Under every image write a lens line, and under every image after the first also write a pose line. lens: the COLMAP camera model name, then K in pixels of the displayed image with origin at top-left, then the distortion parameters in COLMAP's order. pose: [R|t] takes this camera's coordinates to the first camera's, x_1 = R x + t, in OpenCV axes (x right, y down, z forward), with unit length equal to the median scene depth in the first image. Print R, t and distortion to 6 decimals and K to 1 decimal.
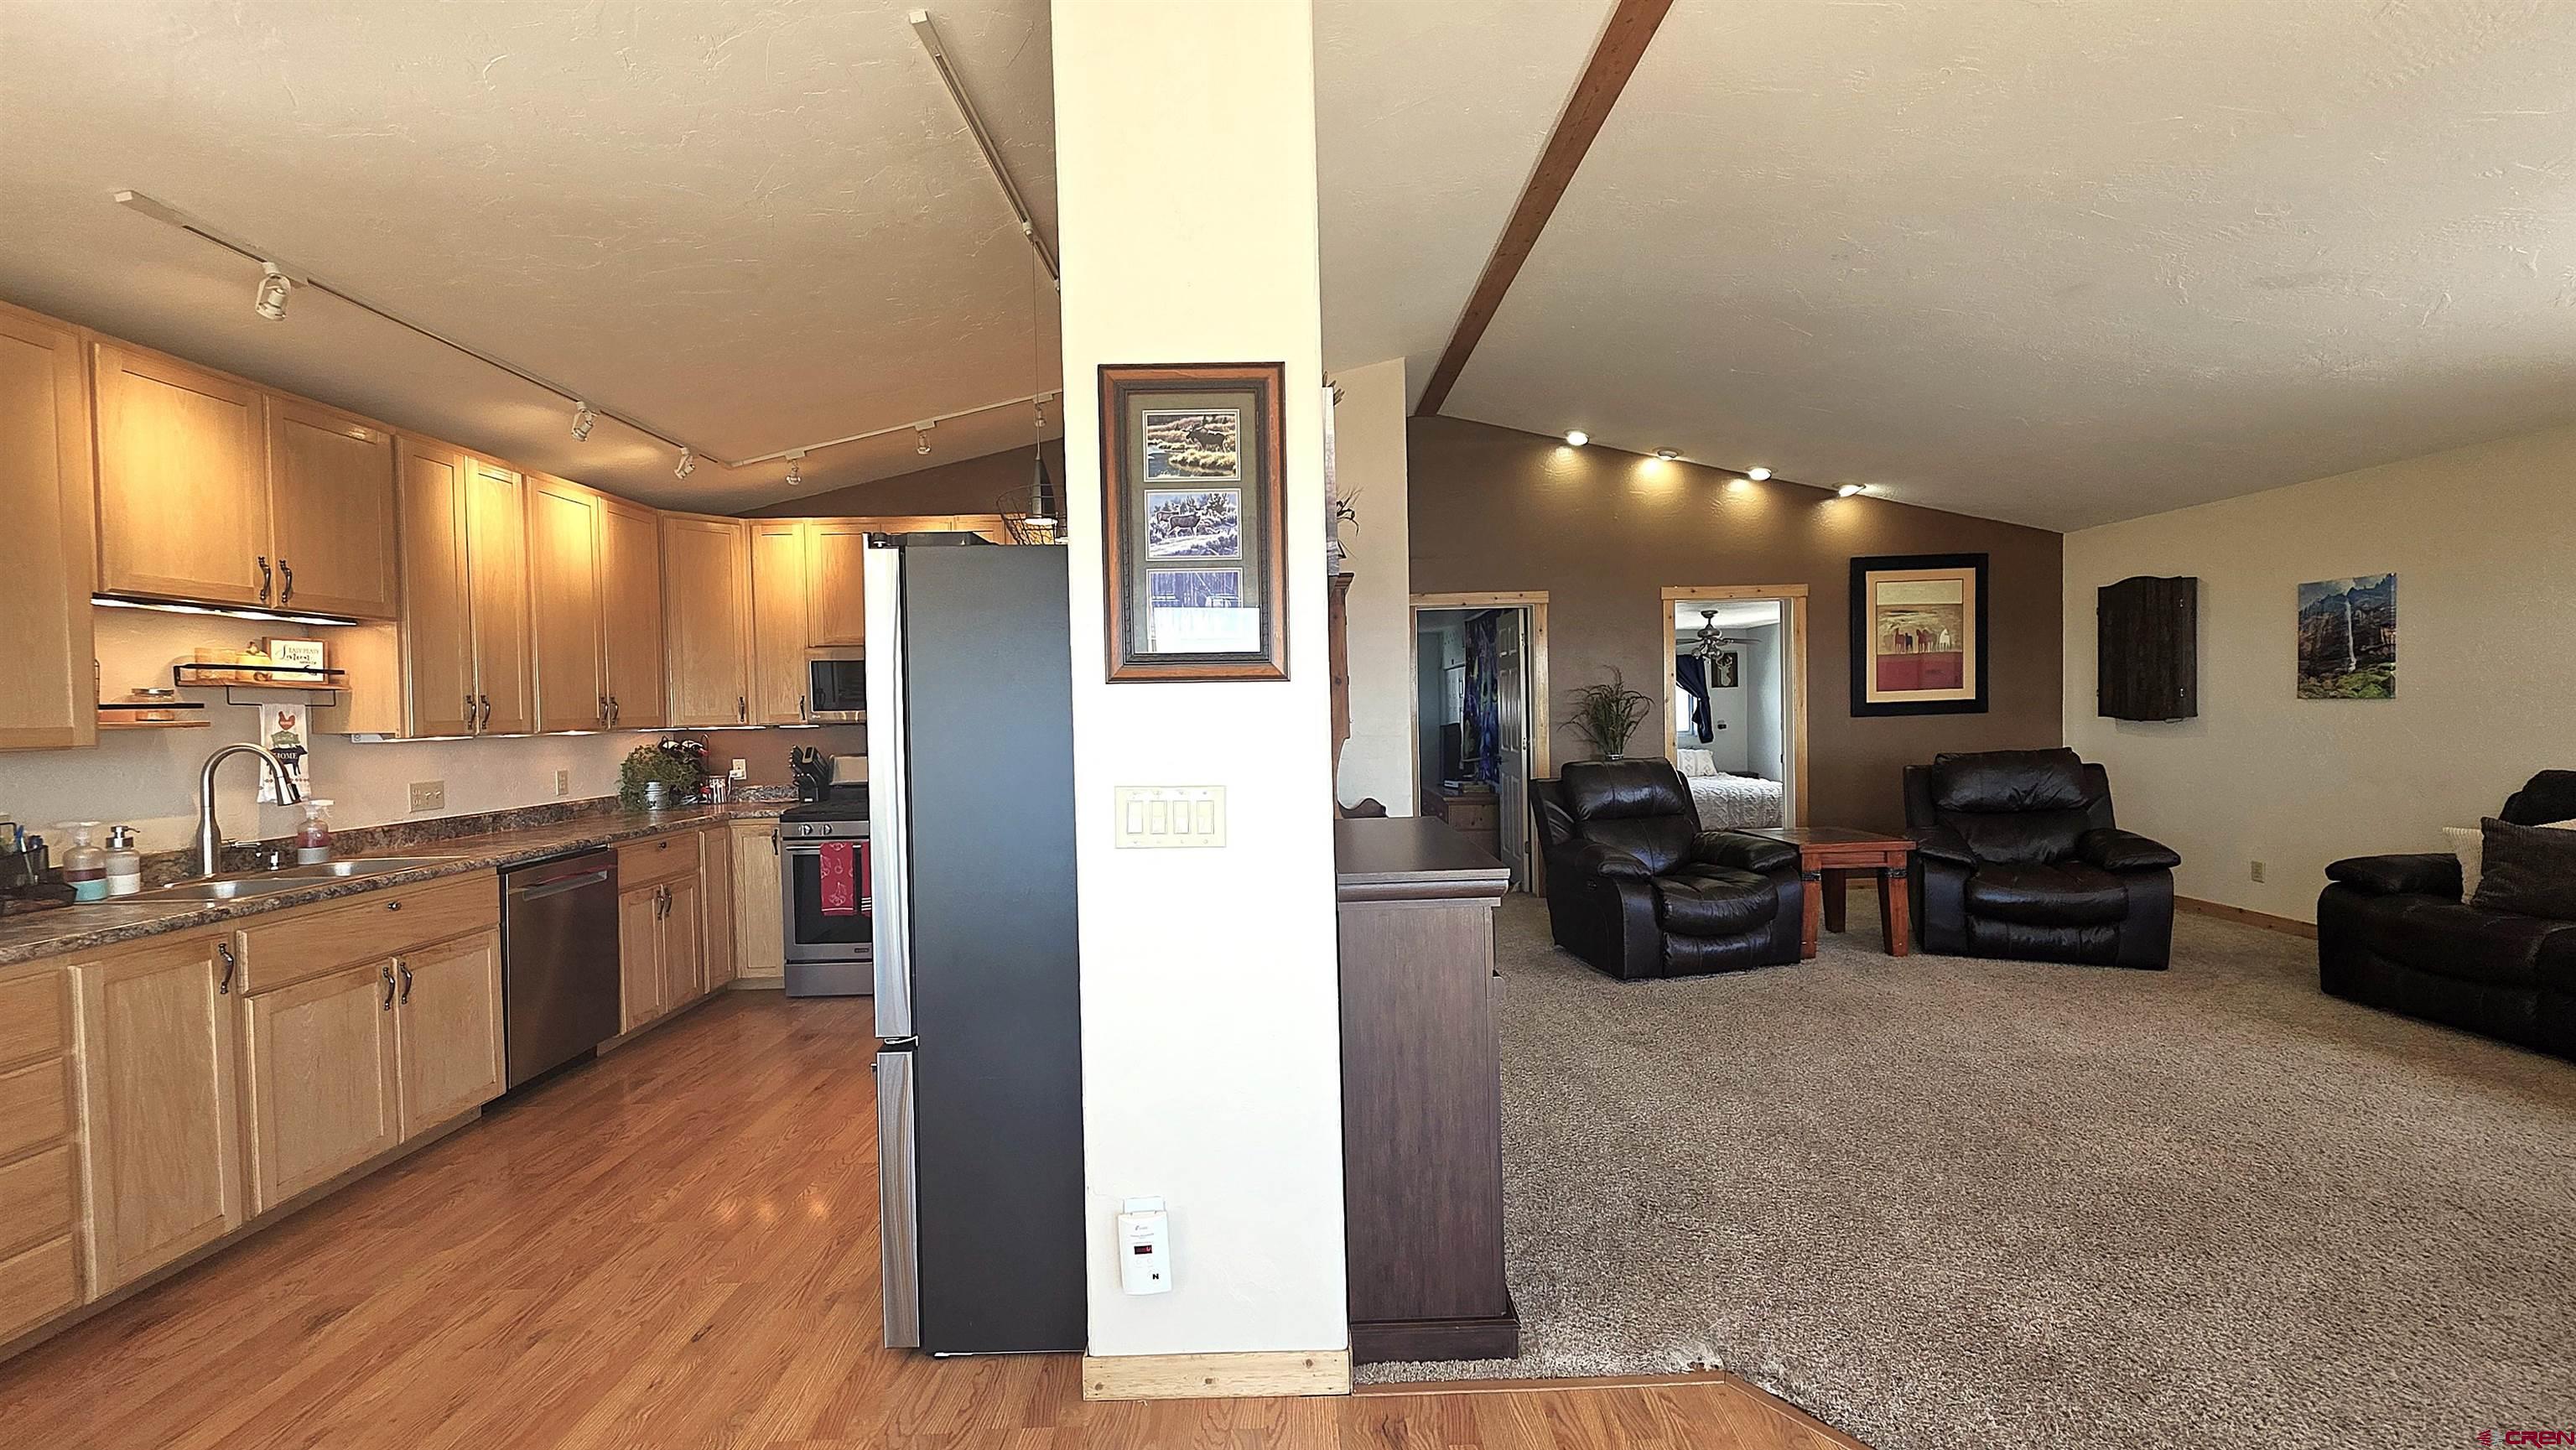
lens RADIAL K [[1002.8, 0, 1288.0], [0, 1002.8, 725.0], [0, 0, 1]] dist [-0.000800, -0.000163]
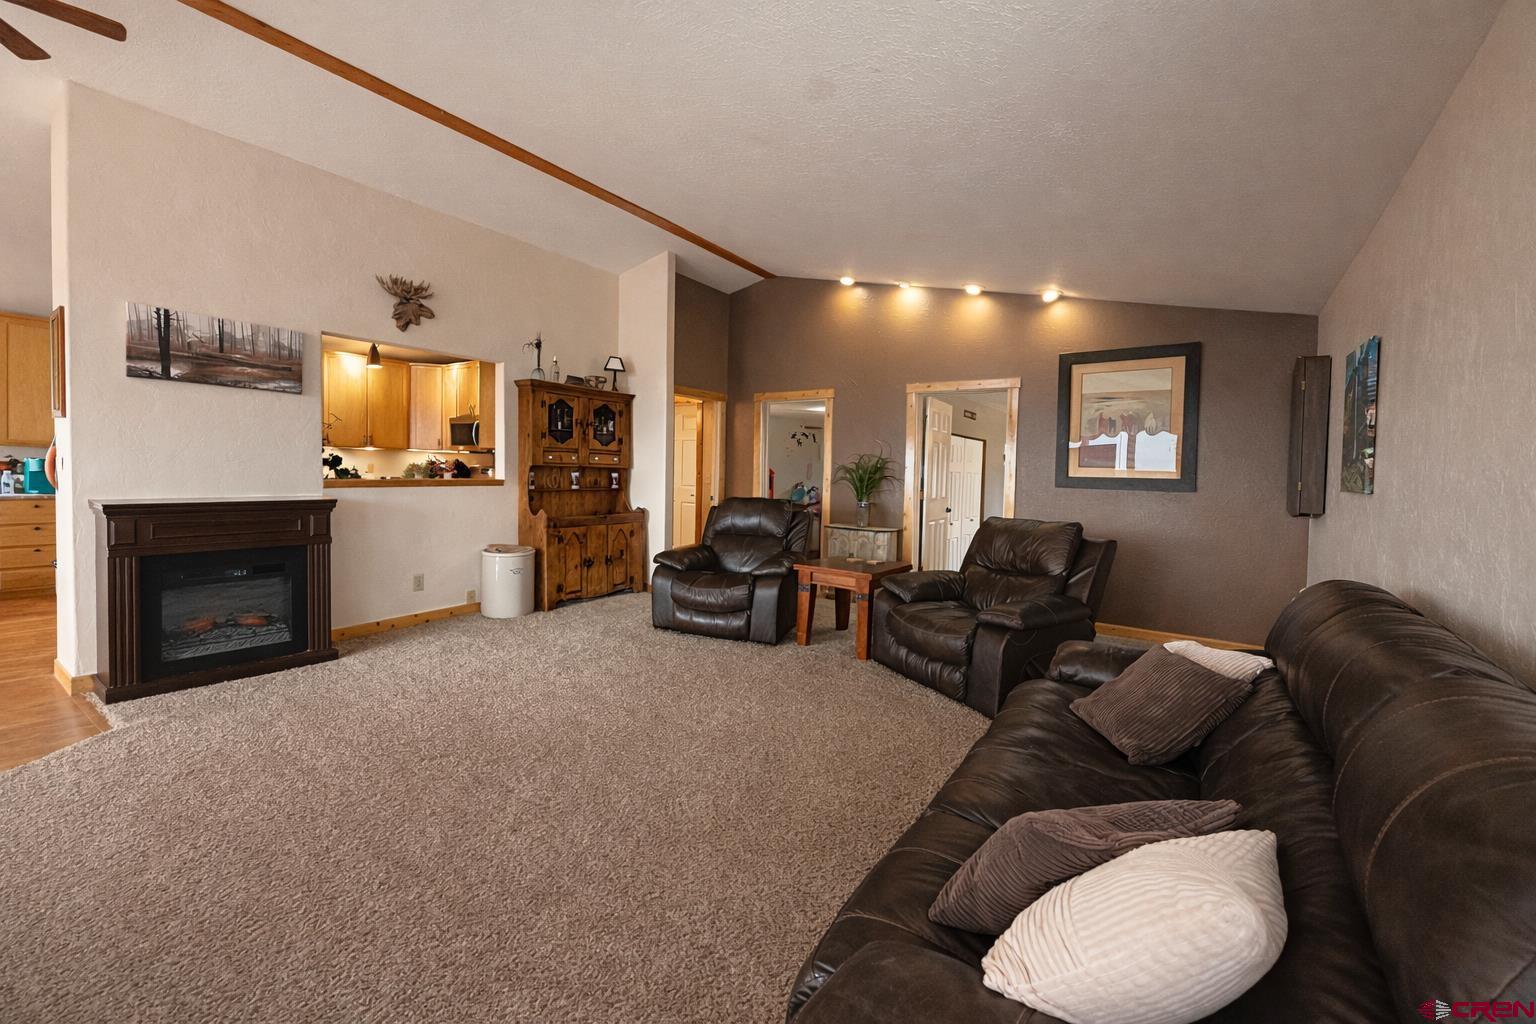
lens RADIAL K [[614.3, 0, 768.0], [0, 614.3, 512.0], [0, 0, 1]] dist [-0.000611, -0.000053]
pose [[0.810412, 0.098159, -0.577578, 0.897356], [-0.066990, 0.994924, 0.075092, -0.014273], [0.582018, -0.022164, 0.812874, 0.258233]]
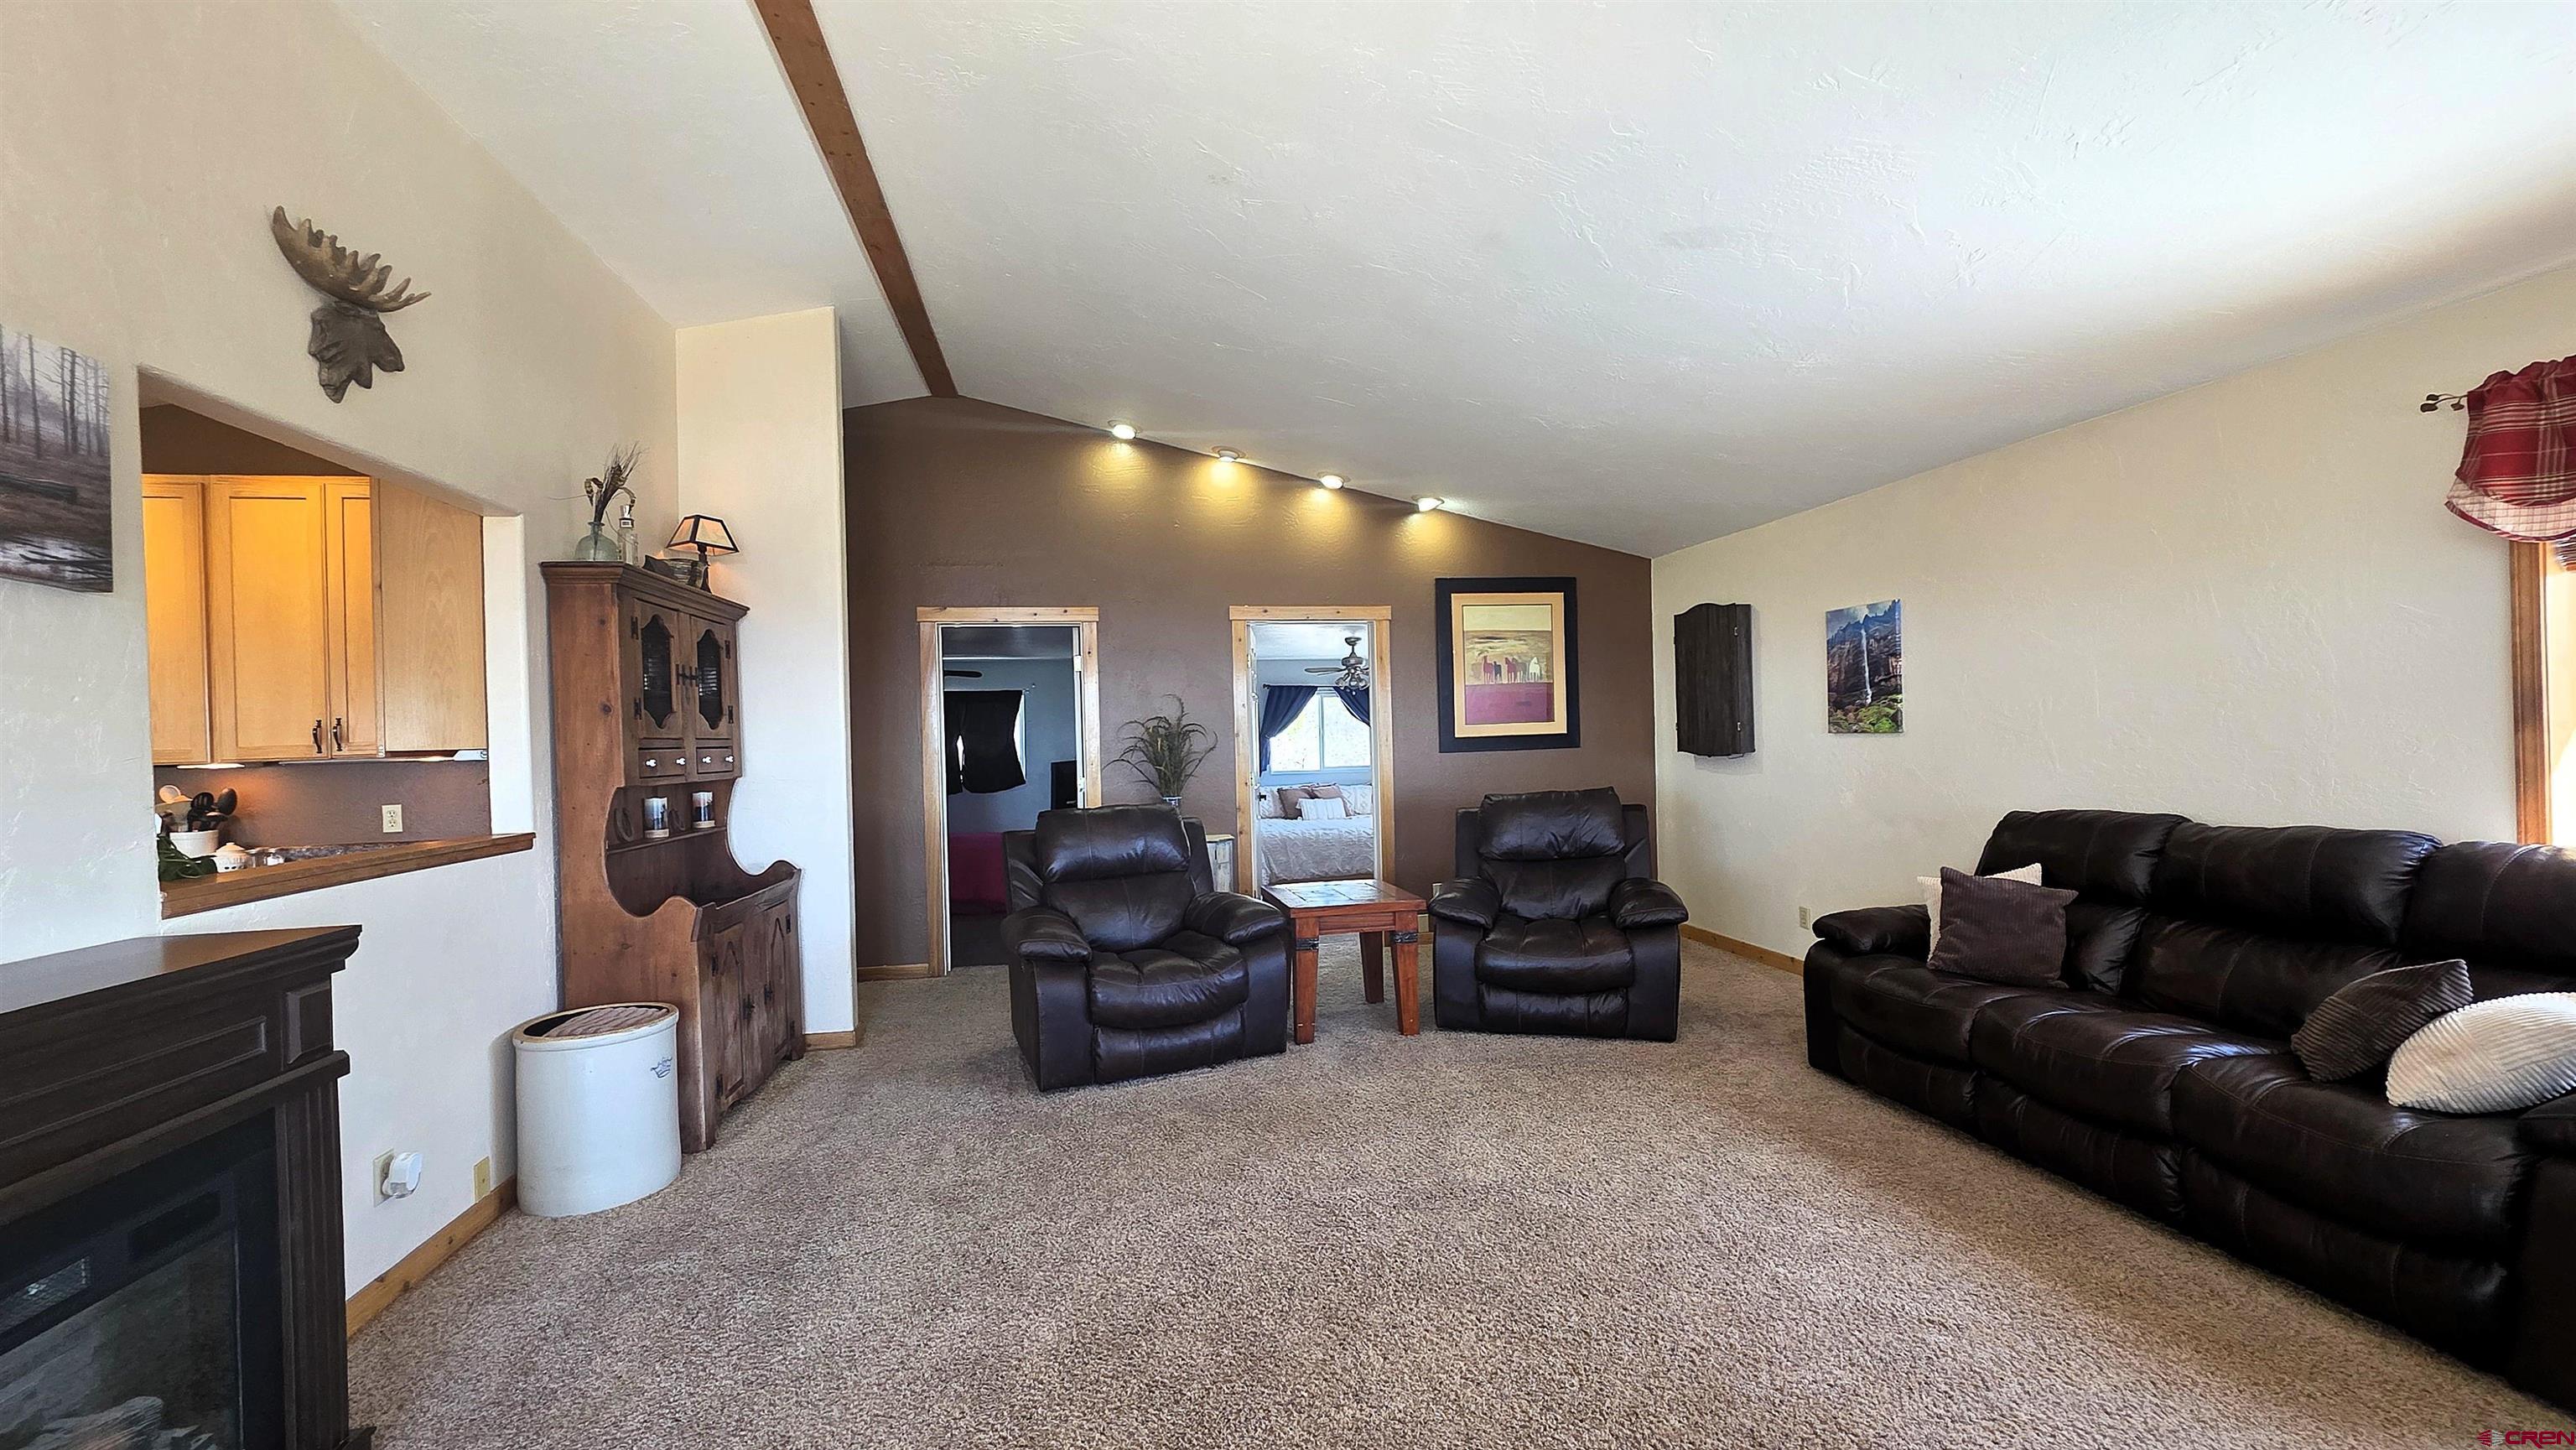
lens RADIAL K [[1007.2, 0, 1288.0], [0, 1007.2, 725.0], [0, 0, 1]] dist [0.001569, 0.000018]
pose [[0.984349, 0.001077, 0.176226, 0.334312], [0.004565, 0.999490, -0.031608, -0.006063], [-0.176170, 0.031918, 0.983842, 0.156047]]
